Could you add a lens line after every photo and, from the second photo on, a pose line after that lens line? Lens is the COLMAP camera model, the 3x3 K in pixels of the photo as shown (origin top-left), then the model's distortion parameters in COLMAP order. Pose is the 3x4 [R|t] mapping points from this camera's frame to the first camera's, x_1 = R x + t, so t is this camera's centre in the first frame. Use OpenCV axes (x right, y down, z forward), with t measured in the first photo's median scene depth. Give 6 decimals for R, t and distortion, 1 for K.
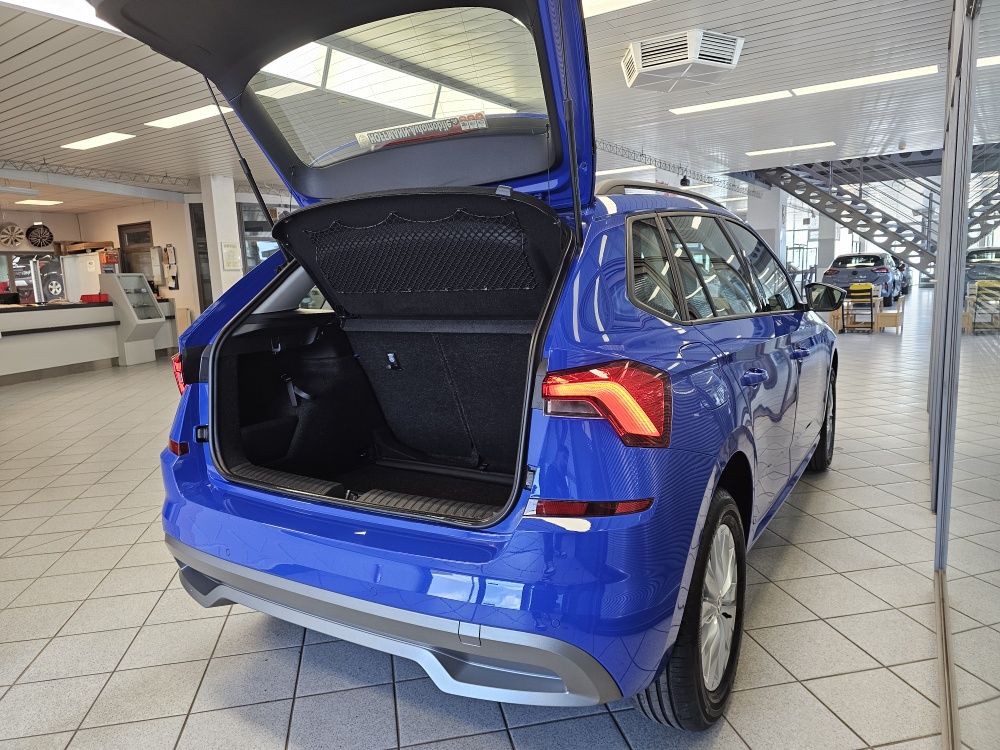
lens RADIAL K [[660.3, 0, 499.6], [0, 660.3, 355.5], [0, 0, 1]] dist [0.063379, -0.056976]
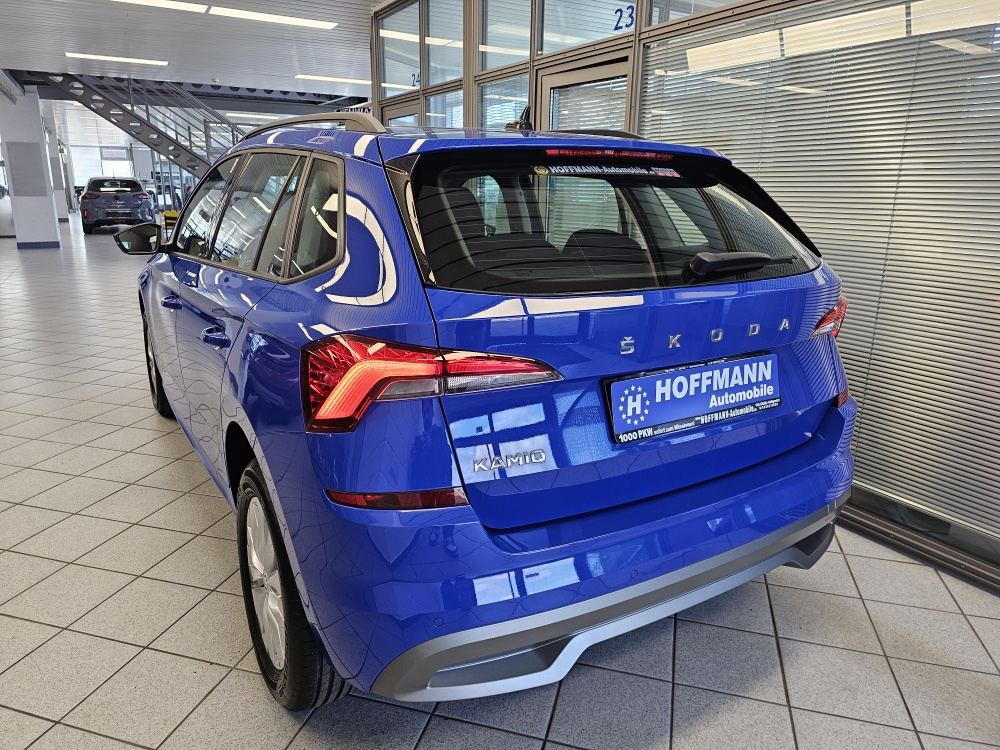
lens RADIAL K [[660.3, 0, 499.6], [0, 660.3, 355.5], [0, 0, 1]] dist [0.063379, -0.056976]
pose [[0.458101, -0.180414, 0.870399, -0.162060], [0.089015, 0.983575, 0.157023, -0.000269], [-0.884432, 0.005546, 0.466636, 0.070028]]
